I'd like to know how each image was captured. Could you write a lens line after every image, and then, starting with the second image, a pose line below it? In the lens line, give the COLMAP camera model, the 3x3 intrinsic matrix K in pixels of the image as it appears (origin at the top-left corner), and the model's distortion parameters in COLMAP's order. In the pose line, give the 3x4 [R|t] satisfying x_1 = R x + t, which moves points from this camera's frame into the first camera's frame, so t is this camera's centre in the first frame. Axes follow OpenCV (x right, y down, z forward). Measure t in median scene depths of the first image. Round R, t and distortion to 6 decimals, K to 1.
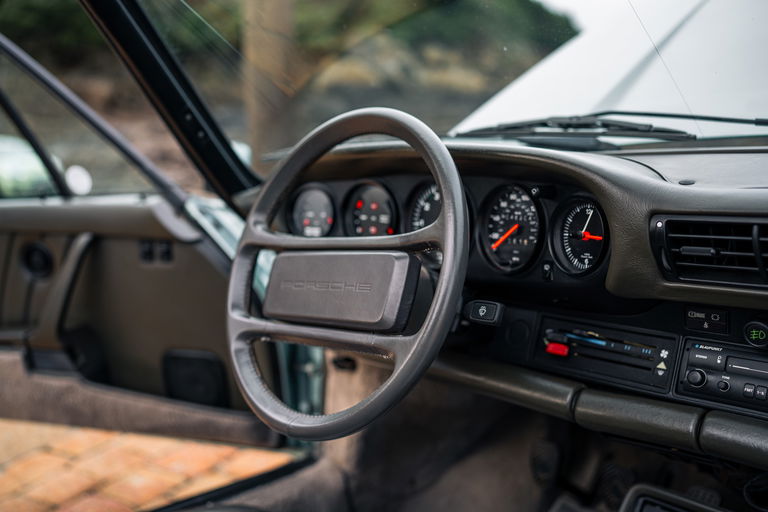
lens RADIAL K [[755.0, 0, 383.1], [0, 755.0, 267.1], [0, 0, 1]] dist [-0.137443, 0.272611]
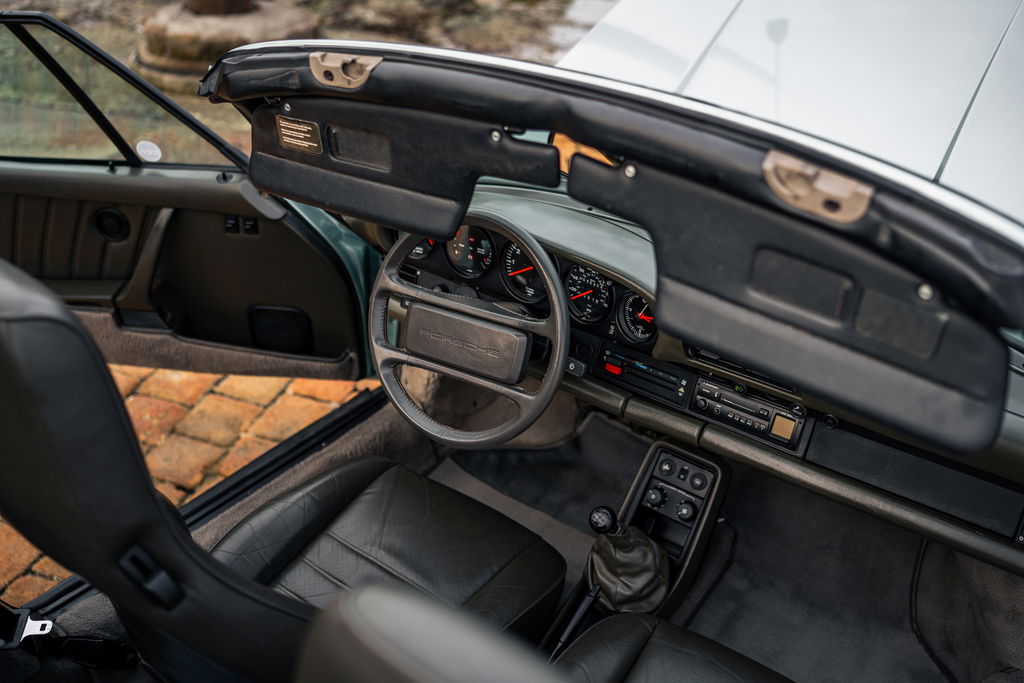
lens RADIAL K [[1017.8, 0, 512.0], [0, 1017.8, 341.5], [0, 0, 1]] dist [-0.165610, 0.284446]
pose [[0.977109, -0.059121, 0.204357, -0.346396], [-0.027532, 0.917385, 0.397047, -0.688965], [-0.210948, -0.393584, 0.894758, -0.677083]]
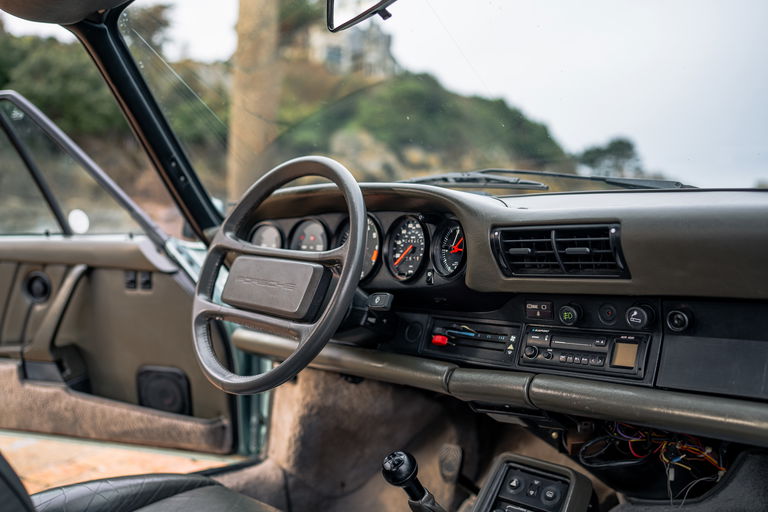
lens RADIAL K [[763.3, 0, 384.0], [0, 763.3, 256.0], [0, 0, 1]] dist [-0.165610, 0.284446]
pose [[0.999003, 0.038742, 0.022188, 0.095020], [-0.035062, 0.988470, -0.147302, 0.157265], [-0.027639, 0.146377, 0.988843, -0.327193]]
